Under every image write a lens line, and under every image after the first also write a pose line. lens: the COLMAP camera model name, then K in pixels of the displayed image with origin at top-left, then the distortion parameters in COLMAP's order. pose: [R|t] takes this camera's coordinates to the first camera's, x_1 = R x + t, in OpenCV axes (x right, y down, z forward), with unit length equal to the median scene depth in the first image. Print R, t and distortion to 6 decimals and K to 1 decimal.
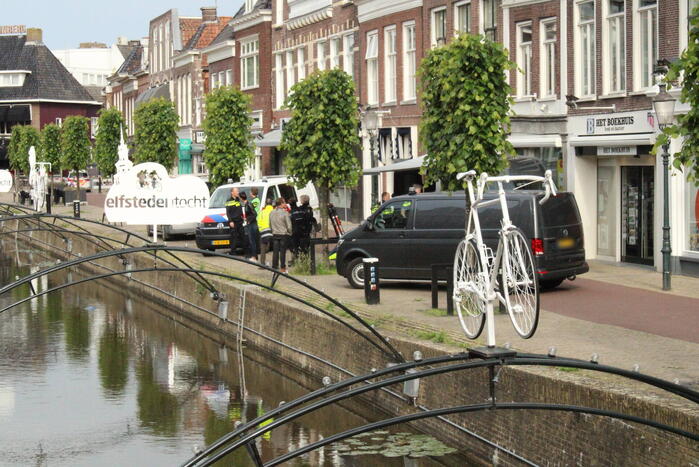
lens RADIAL K [[1640.5, 0, 347.6], [0, 1640.5, 235.0], [0, 0, 1]] dist [0.108814, 0.000000]
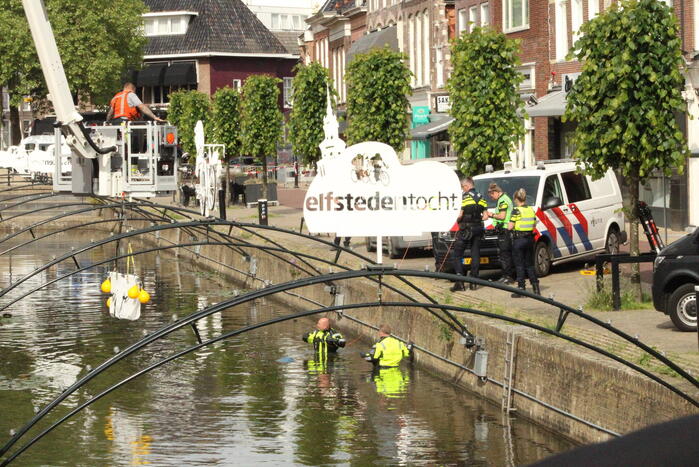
lens RADIAL K [[2422.3, 0, 349.6], [0, 2422.3, 232.0], [0, 0, 1]] dist [-0.165220, 0.000000]
pose [[0.991843, -0.006260, -0.127312, -0.002797], [0.005439, 0.999962, -0.006794, -0.000754], [0.127350, 0.006046, 0.991839, 0.018592]]
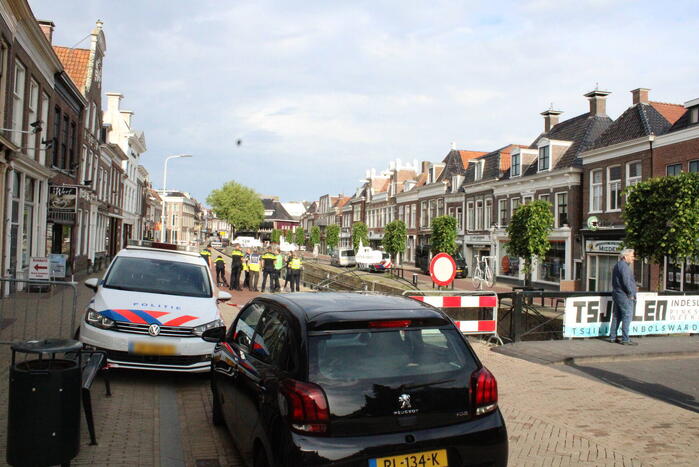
lens RADIAL K [[564.4, 0, 352.1], [0, 564.4, 232.5], [0, 0, 1]] dist [-0.132355, 0.047918]
pose [[0.998917, 0.033741, -0.032035, -0.055930], [-0.035662, 0.997474, -0.061427, 0.002526], [0.029882, 0.062503, 0.997597, -0.162283]]
